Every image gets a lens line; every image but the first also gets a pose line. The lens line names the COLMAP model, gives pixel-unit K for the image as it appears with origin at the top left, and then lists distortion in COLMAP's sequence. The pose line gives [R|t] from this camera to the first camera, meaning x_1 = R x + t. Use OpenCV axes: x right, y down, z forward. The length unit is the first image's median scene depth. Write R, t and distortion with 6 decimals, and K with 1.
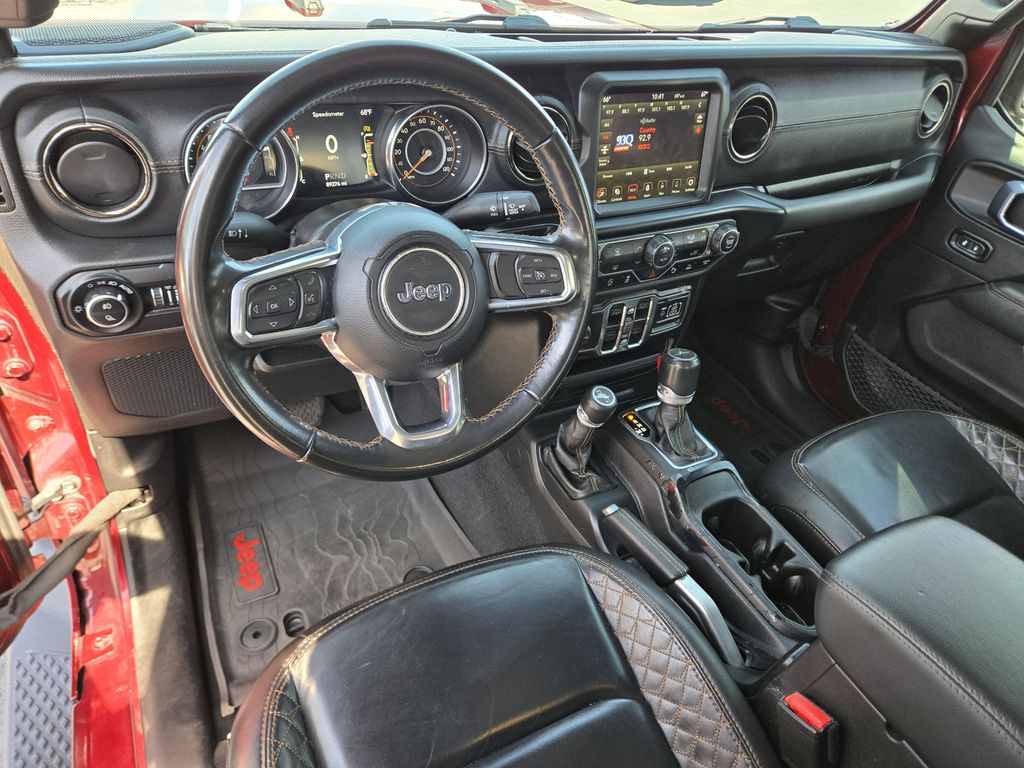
lens RADIAL K [[678.4, 0, 514.9], [0, 678.4, 380.4], [0, 0, 1]] dist [0.038440, -0.016532]
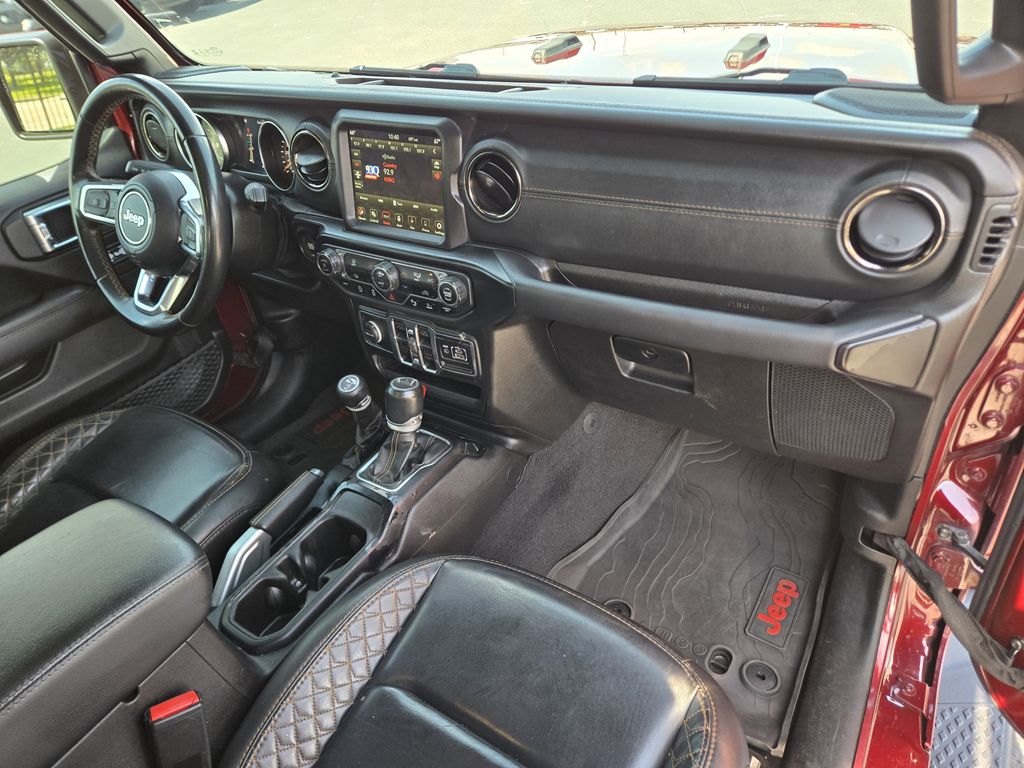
lens RADIAL K [[678.4, 0, 512.0], [0, 678.4, 381.7], [0, 0, 1]] dist [0.038440, -0.016532]
pose [[0.458394, 0.382190, -0.802375, 1.264145], [-0.420663, 0.888583, 0.182930, -0.329194], [0.782890, 0.253676, 0.568094, 0.594676]]
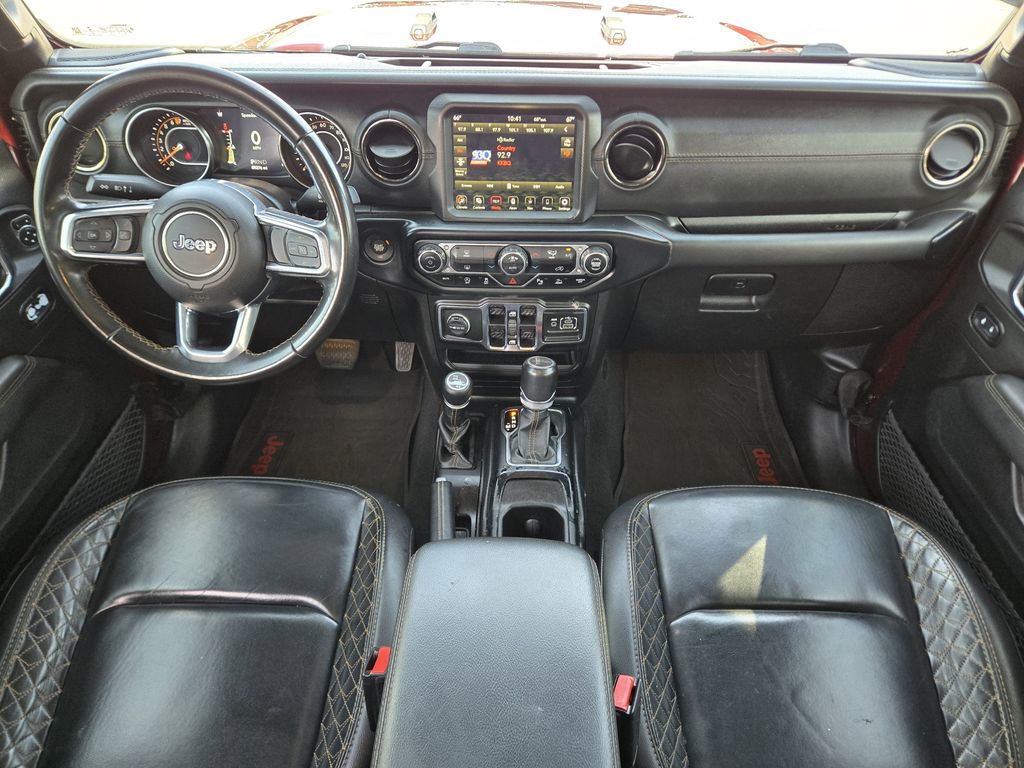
lens RADIAL K [[678.4, 0, 517.3], [0, 678.4, 390.6], [0, 0, 1]] dist [0.038440, -0.016532]
pose [[0.869351, 0.231414, -0.436664, 0.756023], [-0.233277, 0.971113, 0.050220, -0.043860], [0.435672, 0.058205, 0.898222, 0.038435]]
